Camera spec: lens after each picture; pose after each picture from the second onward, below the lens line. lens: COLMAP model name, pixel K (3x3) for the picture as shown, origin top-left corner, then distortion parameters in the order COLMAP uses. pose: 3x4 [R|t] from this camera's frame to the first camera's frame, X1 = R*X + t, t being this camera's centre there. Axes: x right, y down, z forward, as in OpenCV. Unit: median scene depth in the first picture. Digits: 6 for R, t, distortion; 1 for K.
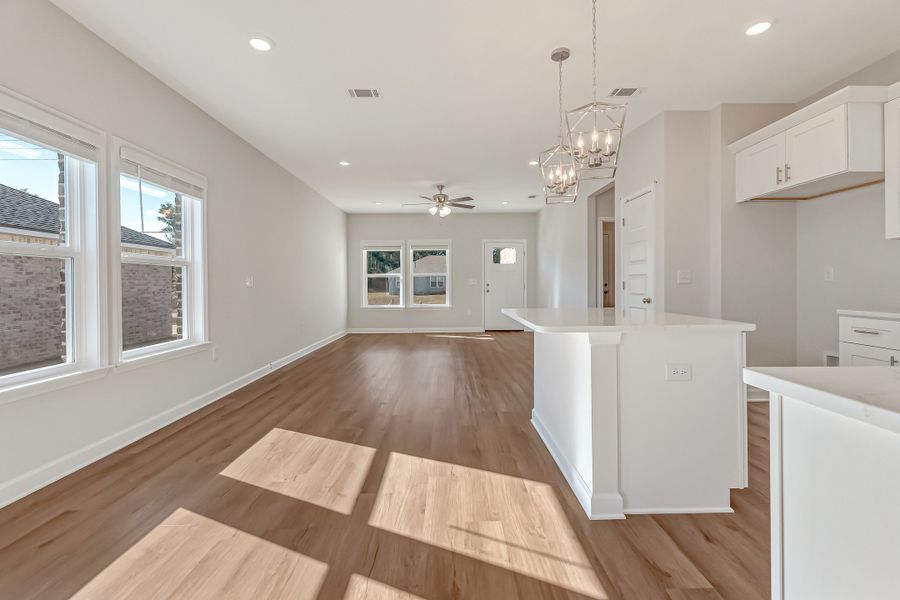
lens RADIAL K [[391.2, 0, 454.7], [0, 391.2, 284.5], [0, 0, 1]] dist [-0.001051, -0.000279]
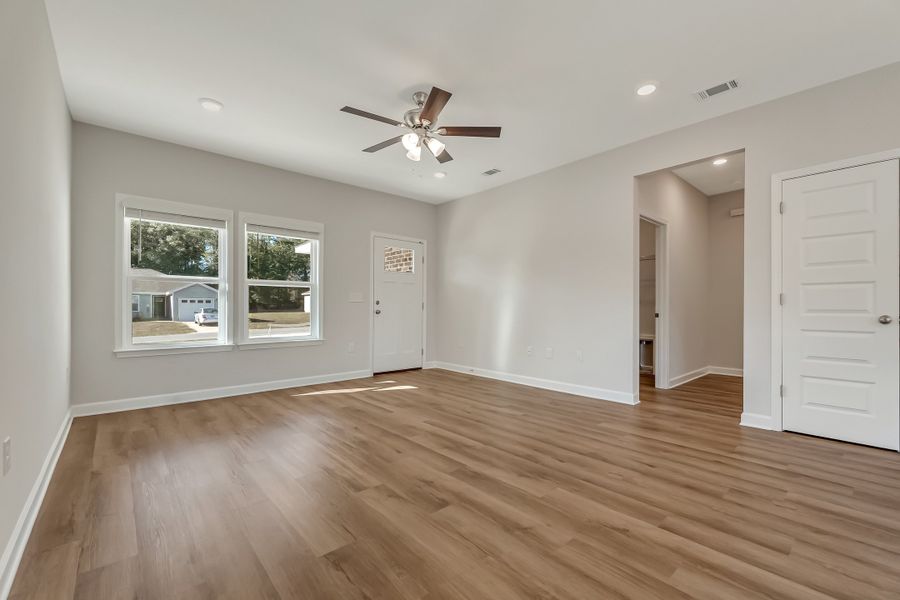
lens RADIAL K [[378.0, 0, 450.5], [0, 378.0, 309.2], [0, 0, 1]] dist [0.001136, 0.000029]
pose [[0.762978, 0.005984, 0.646397, -0.248213], [-0.005562, 0.999981, -0.002692, 0.013942], [-0.646401, -0.001542, 0.762996, 0.487088]]
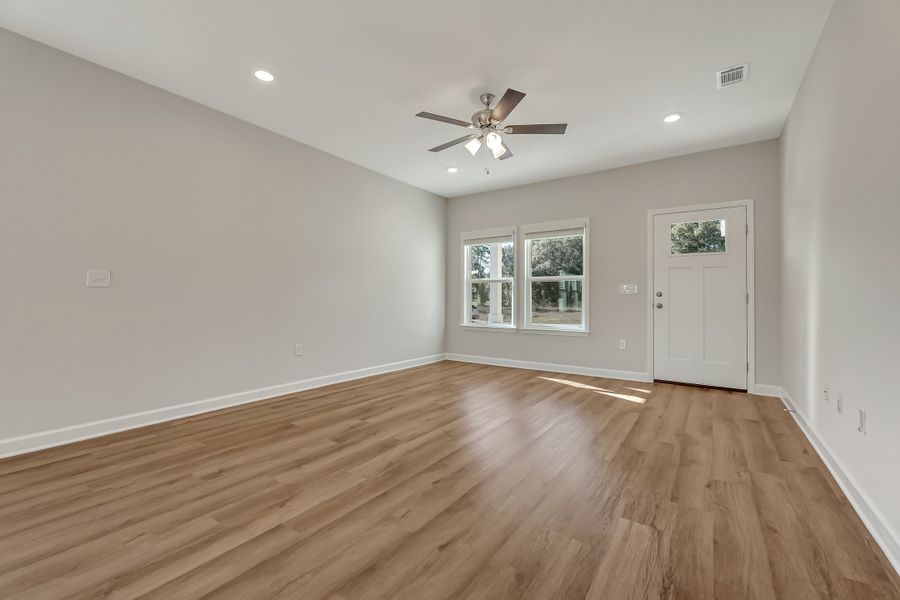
lens RADIAL K [[378.7, 0, 453.3], [0, 378.7, 292.4], [0, 0, 1]] dist [0.001453, 0.000081]
pose [[0.811625, 0.000849, -0.584178, 0.171492], [-0.011158, 0.999839, -0.014049, 0.009392], [0.584072, 0.017921, 0.811504, 0.457733]]
